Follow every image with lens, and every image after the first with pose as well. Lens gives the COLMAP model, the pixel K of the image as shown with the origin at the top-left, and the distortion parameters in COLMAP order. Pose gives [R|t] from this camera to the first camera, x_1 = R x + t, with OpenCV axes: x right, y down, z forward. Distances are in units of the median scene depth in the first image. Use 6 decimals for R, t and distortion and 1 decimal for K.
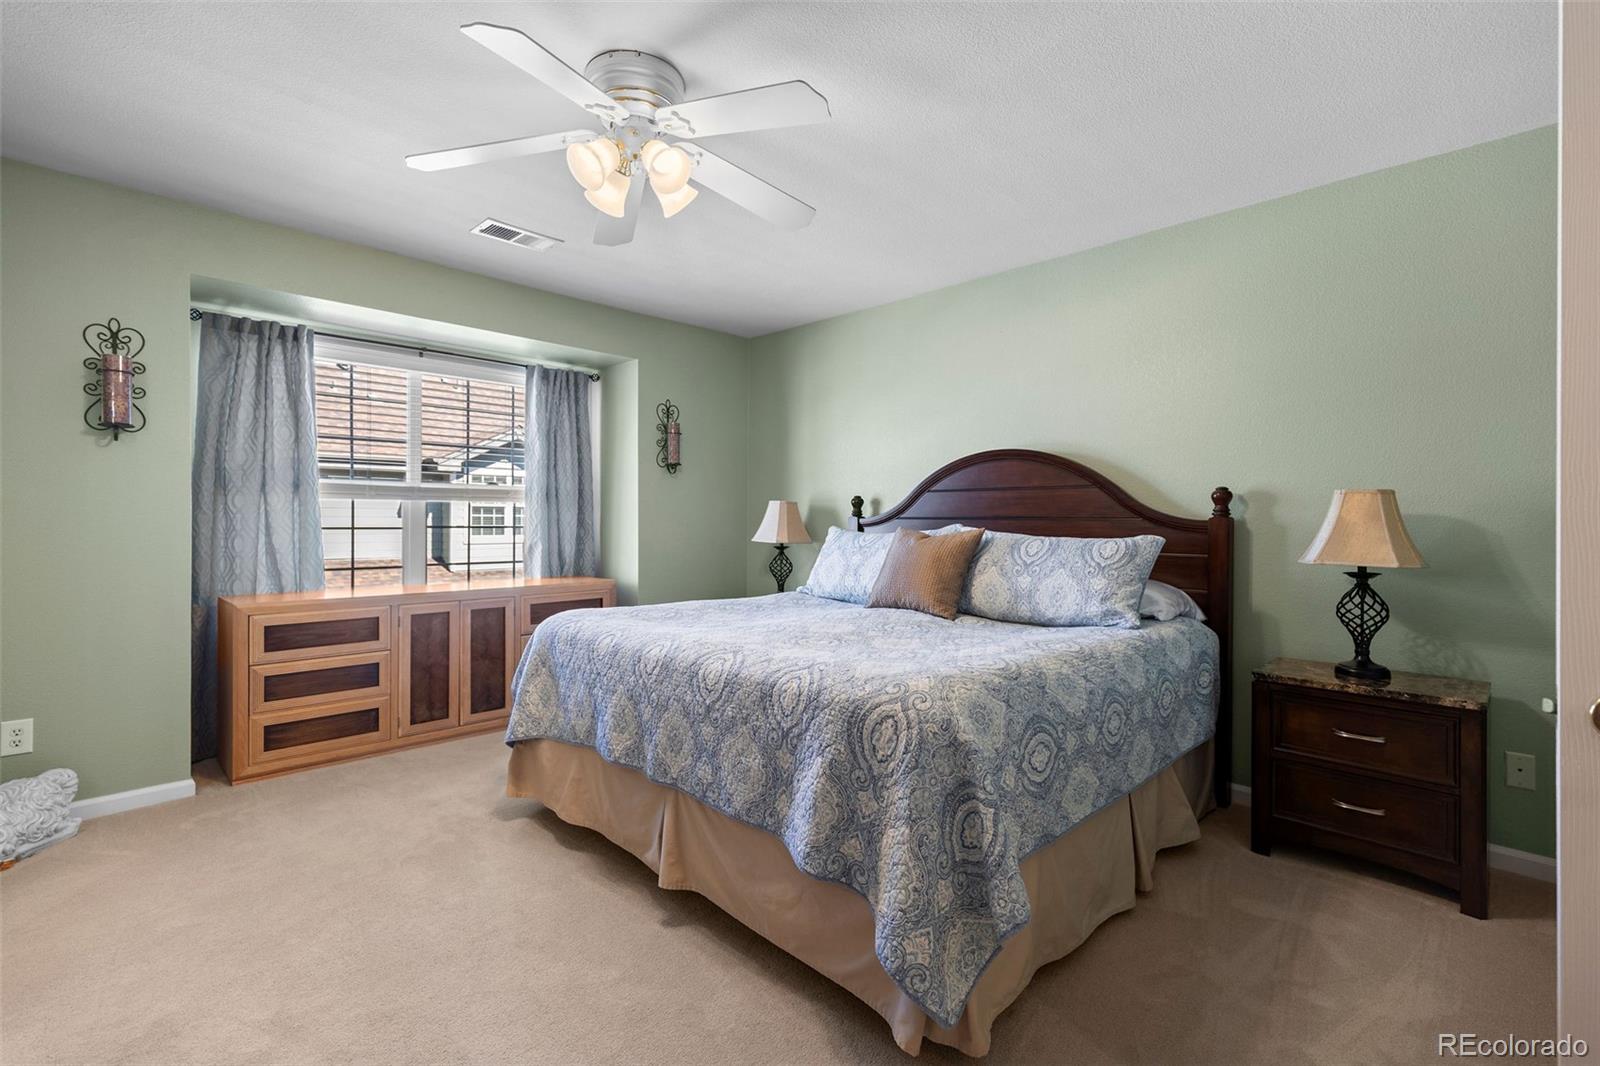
lens RADIAL K [[721.9, 0, 795.8], [0, 721.9, 521.9], [0, 0, 1]] dist [0.008605, -0.000700]
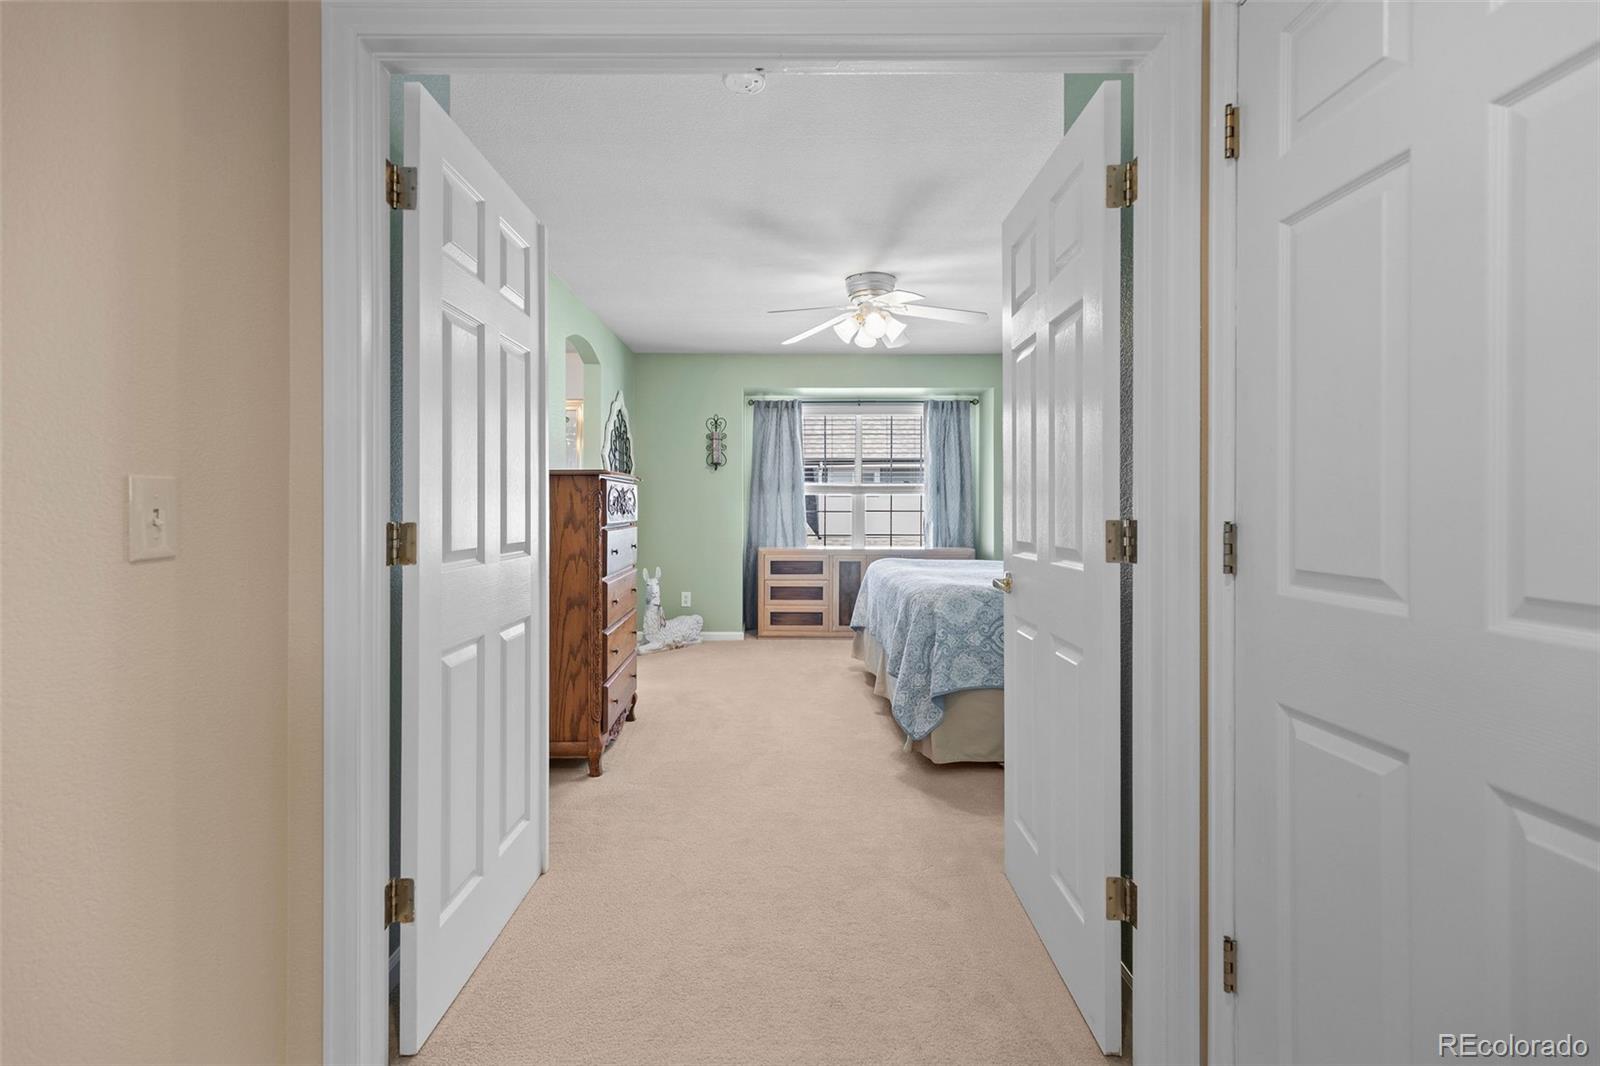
lens RADIAL K [[750.7, 0, 761.3], [0, 750.7, 503.3], [0, 0, 1]] dist [0.014186, 0.000418]
pose [[0.693844, -0.004477, -0.720111, 0.690607], [0.001109, 0.999986, -0.005148, -0.000907], [0.720124, 0.002774, 0.693839, -0.411916]]
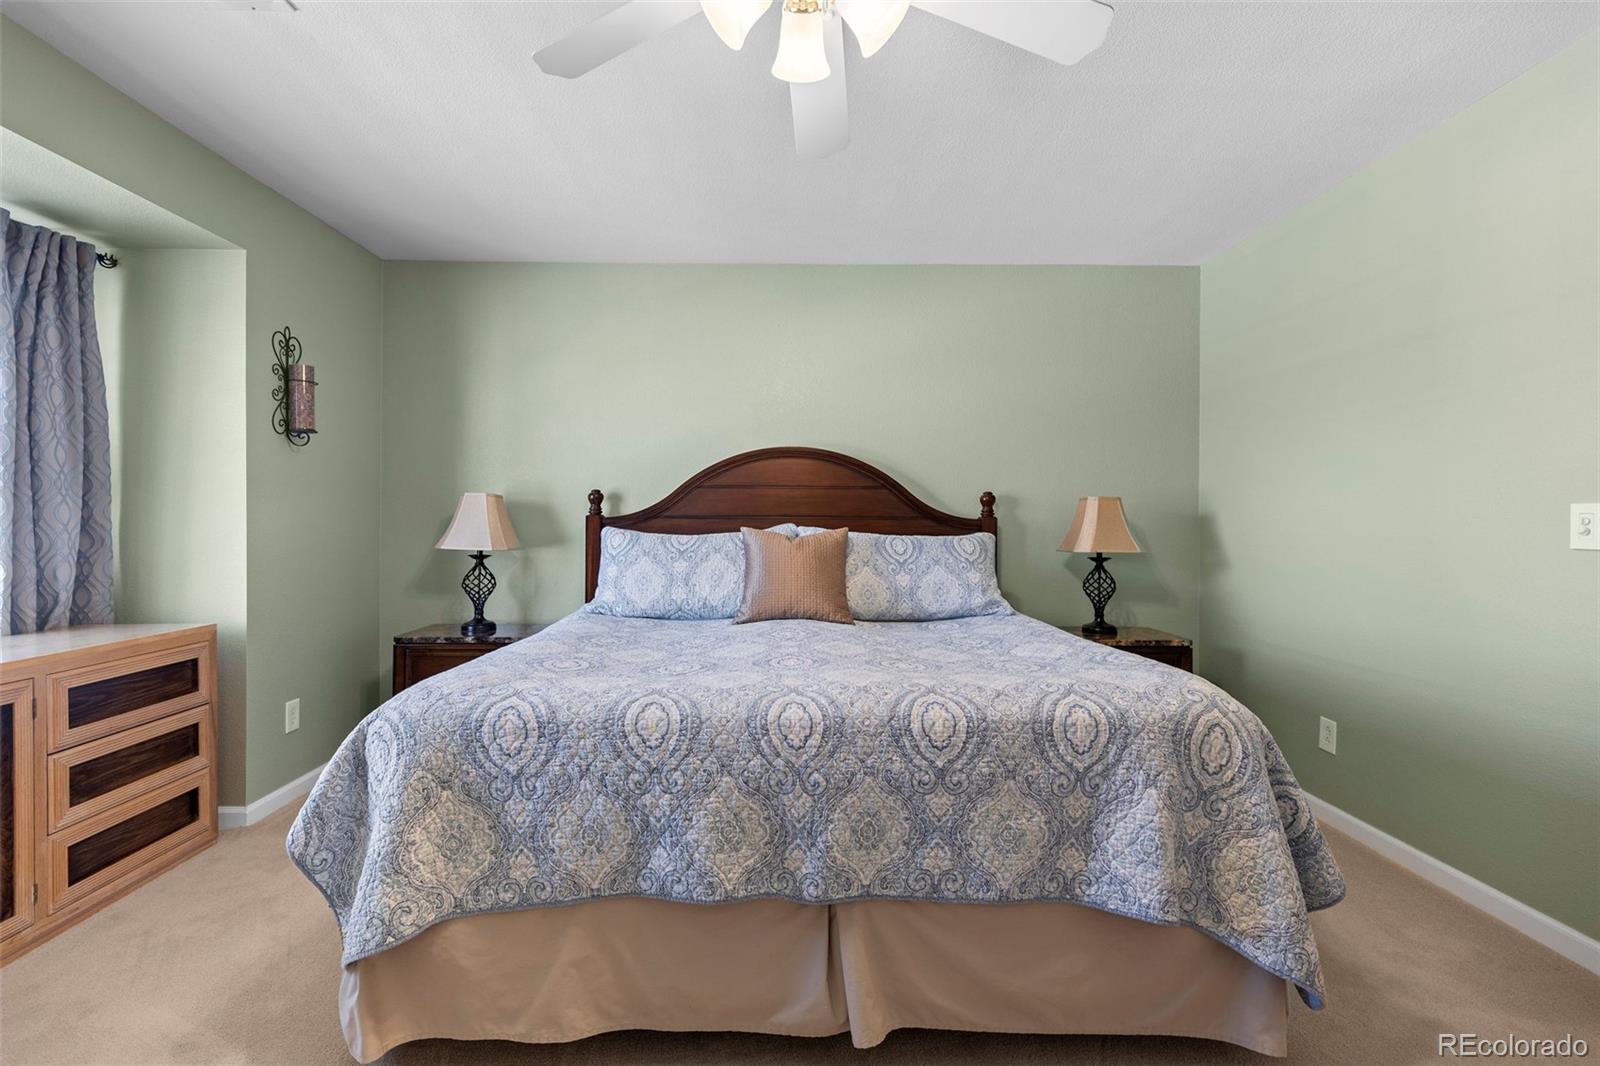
lens RADIAL K [[721.9, 0, 795.8], [0, 721.9, 521.9], [0, 0, 1]] dist [0.008605, -0.000700]
pose [[0.696518, -0.003741, 0.717530, -0.463247], [0.001766, 0.999992, 0.003500, -0.002621], [-0.717537, -0.001171, 0.696519, 0.355685]]
